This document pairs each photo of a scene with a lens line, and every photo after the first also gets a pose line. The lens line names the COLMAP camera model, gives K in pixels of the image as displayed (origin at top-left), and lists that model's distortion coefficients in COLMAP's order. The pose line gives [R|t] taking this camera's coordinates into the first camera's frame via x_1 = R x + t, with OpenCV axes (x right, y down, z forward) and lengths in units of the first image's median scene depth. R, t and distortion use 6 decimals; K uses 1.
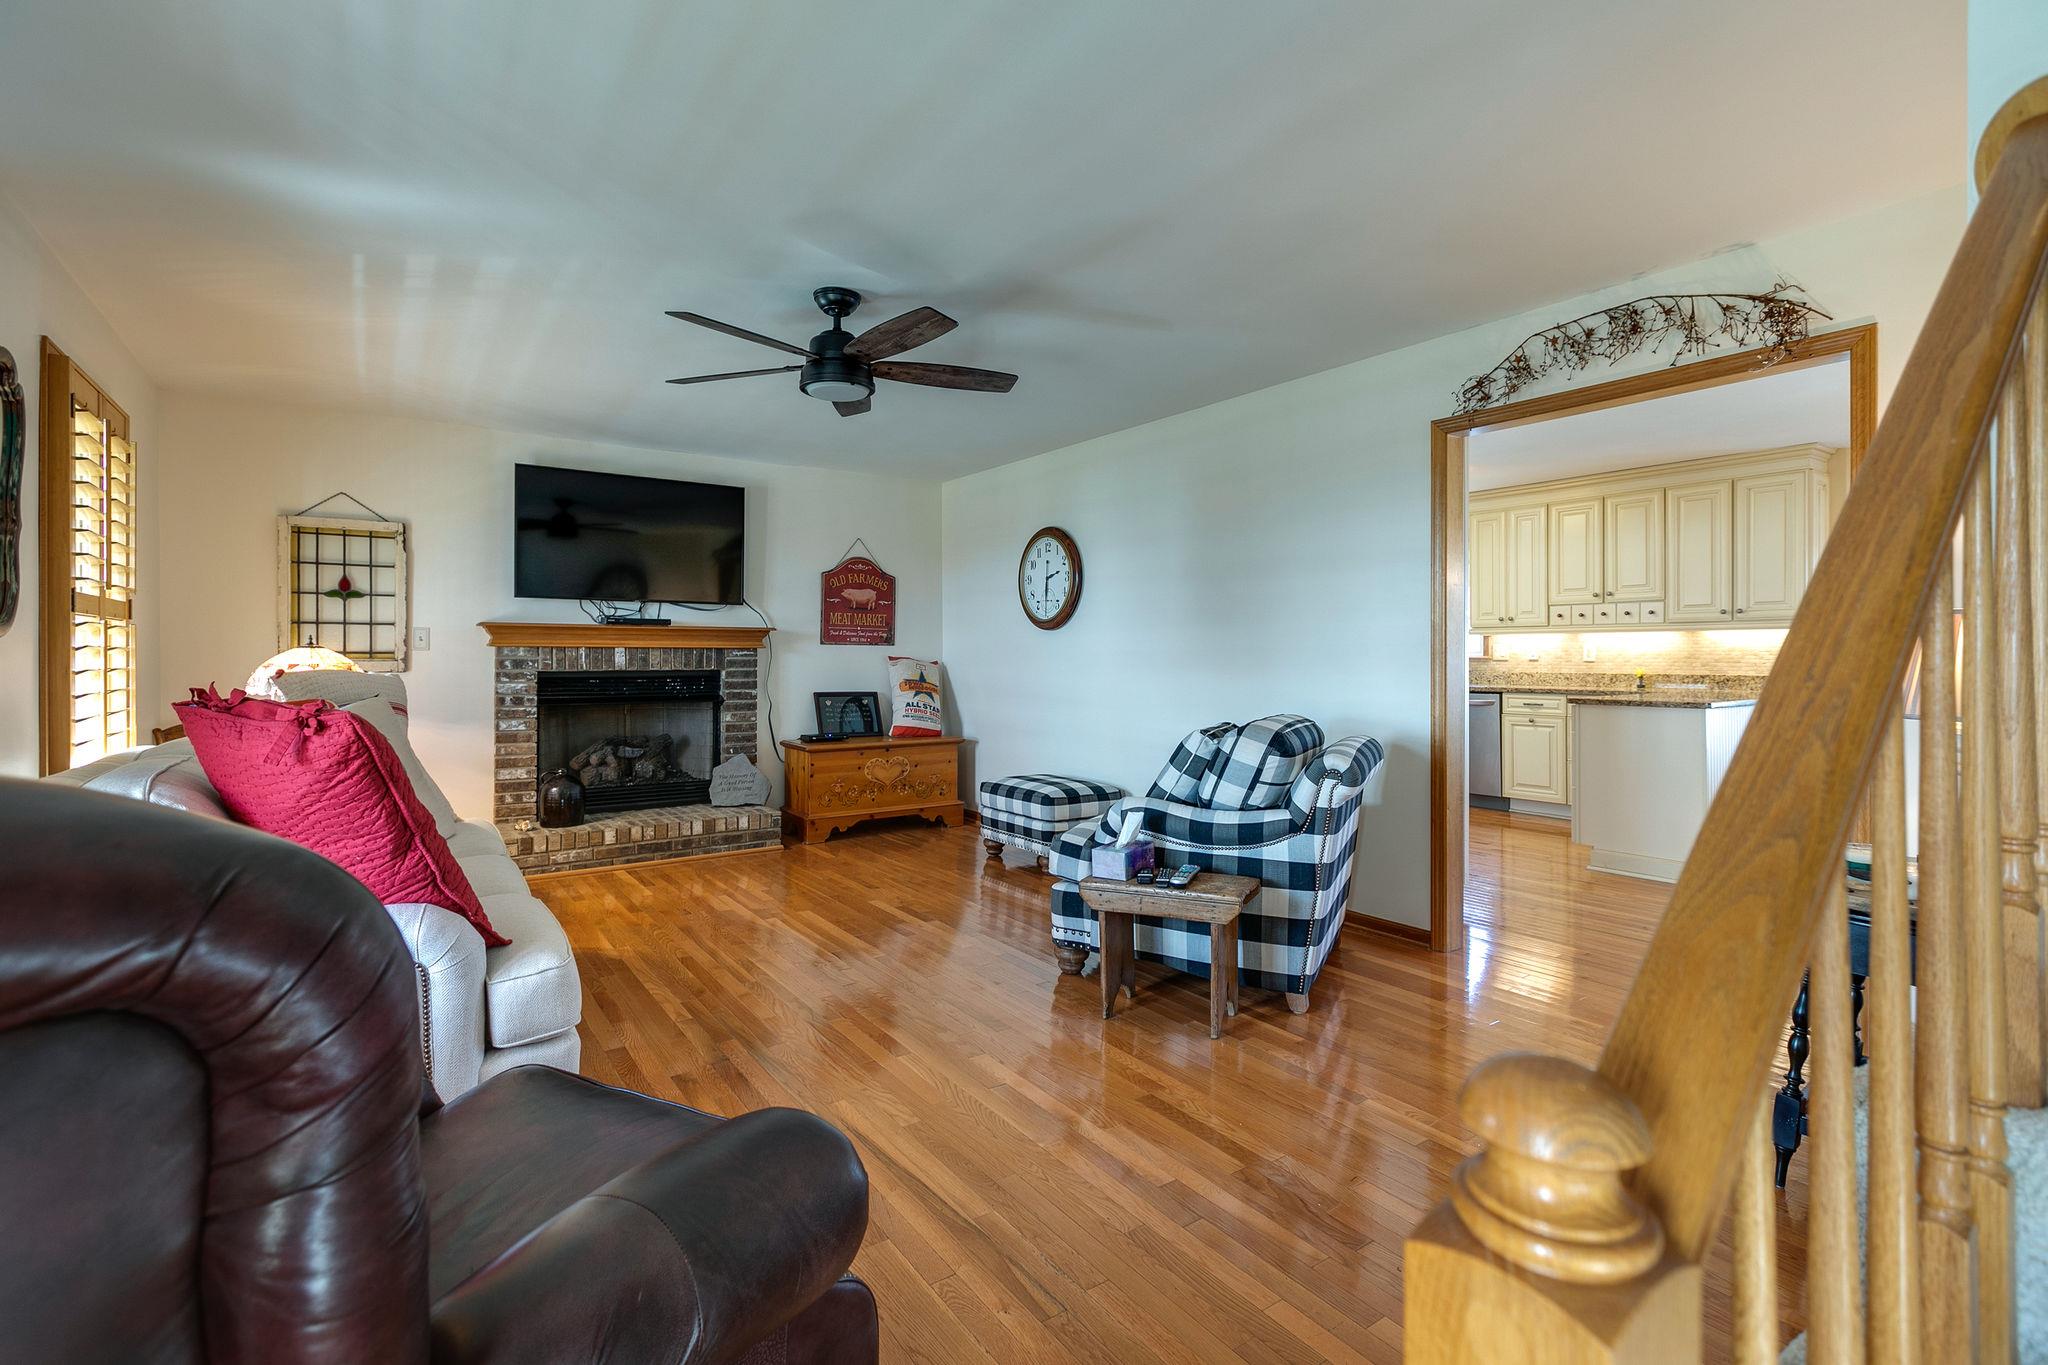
lens RADIAL K [[944.5, 0, 1012.8], [0, 944.5, 674.6], [0, 0, 1]] dist [-0.000704, 0.000510]
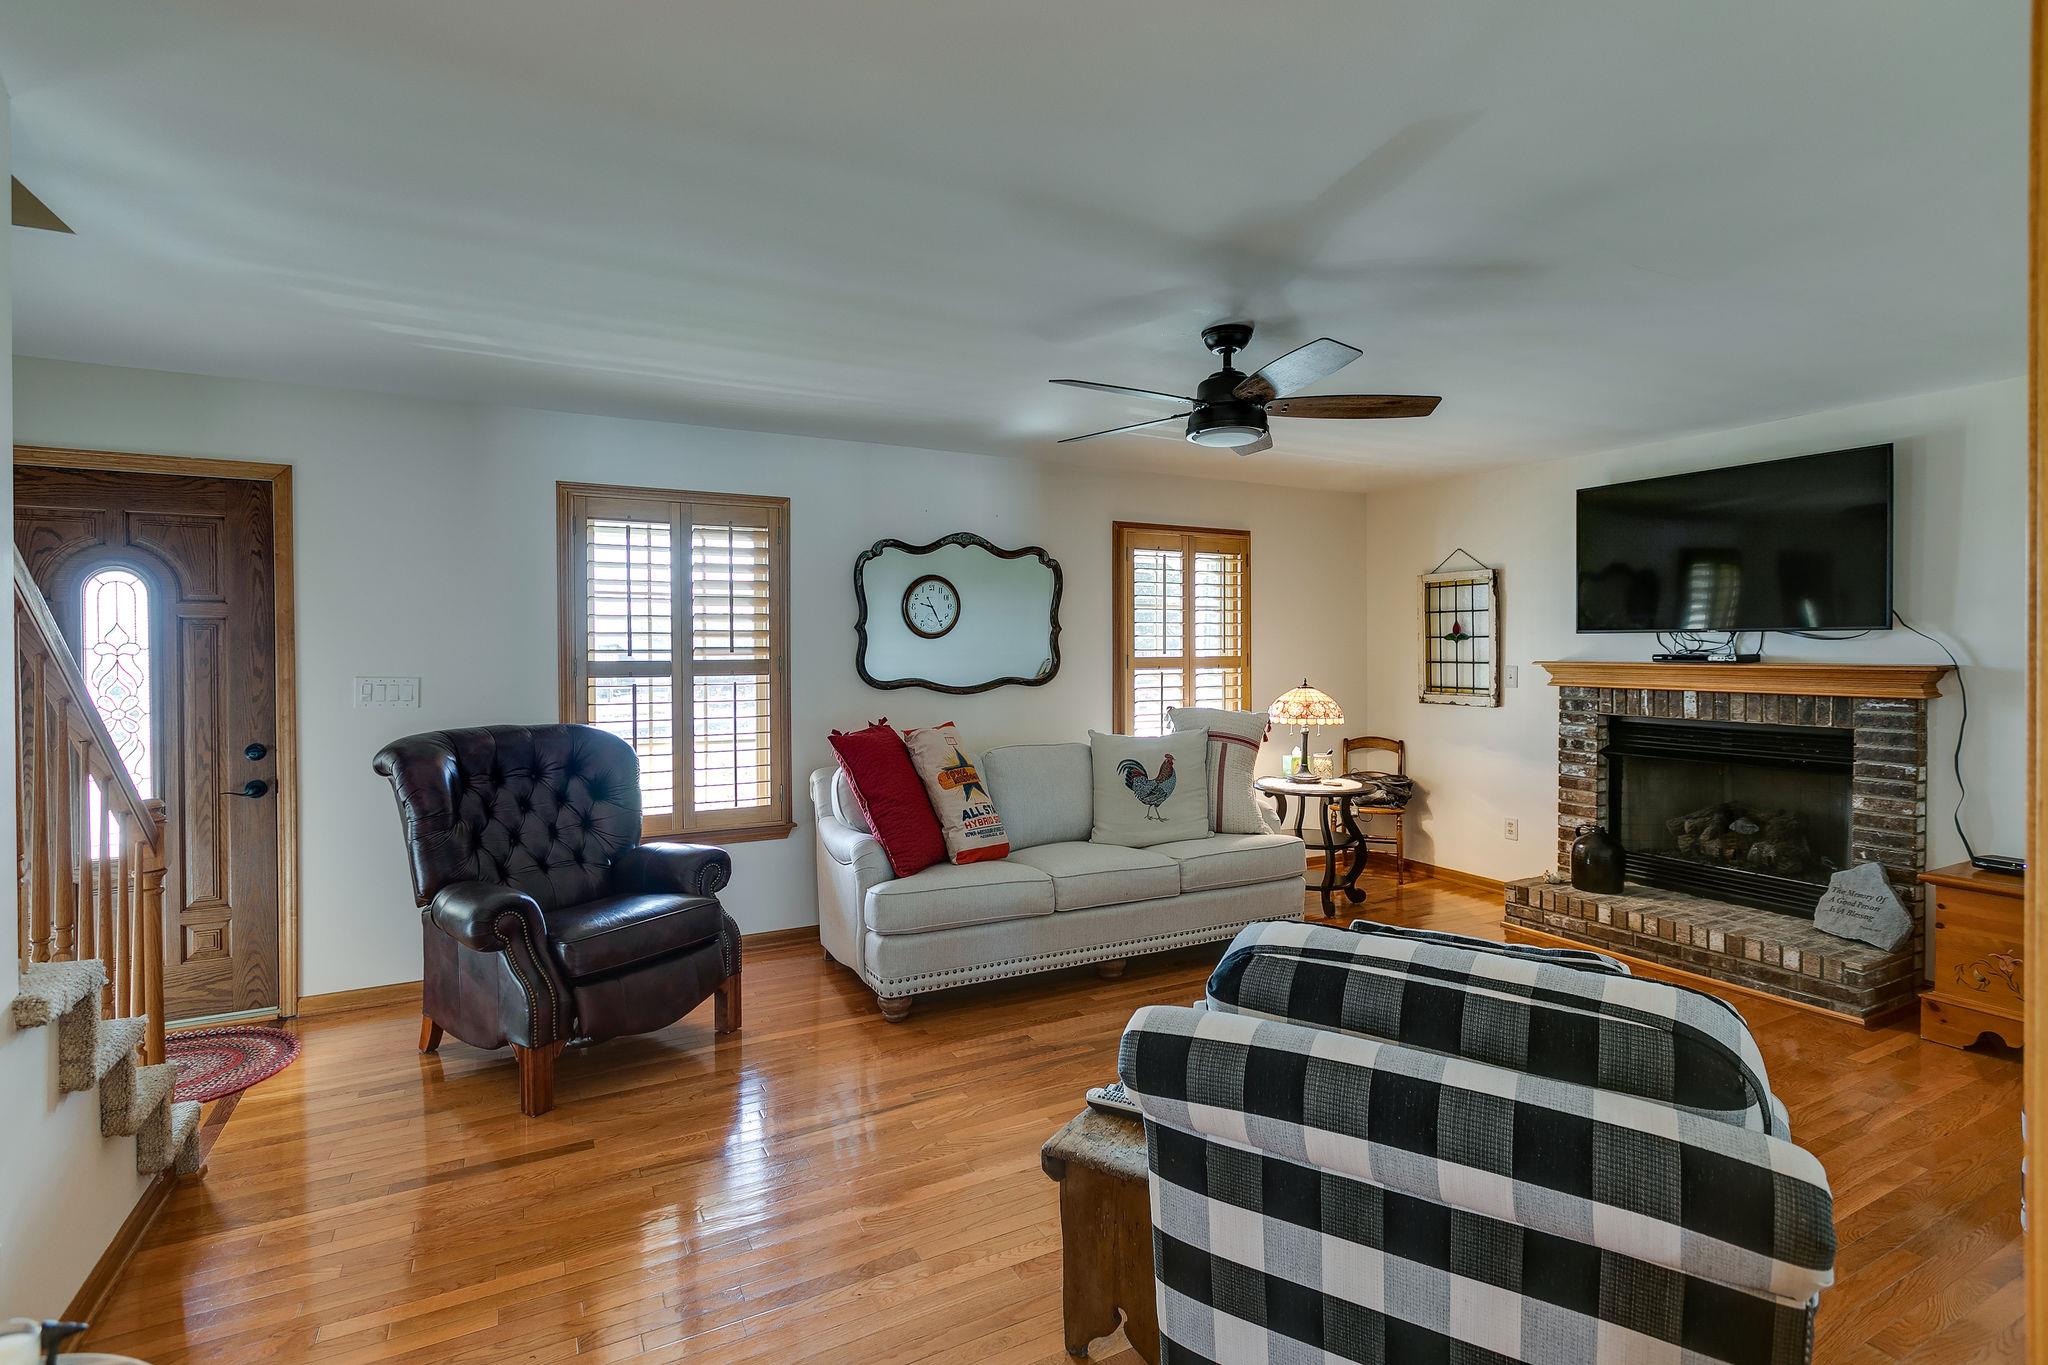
lens RADIAL K [[944.5, 0, 1012.8], [0, 944.5, 674.6], [0, 0, 1]] dist [-0.000704, 0.000510]
pose [[-0.116322, 0.024097, -0.992919, 0.466492], [-0.018086, 0.999488, 0.026375, -0.056106], [0.993047, 0.021026, -0.115827, 0.556763]]
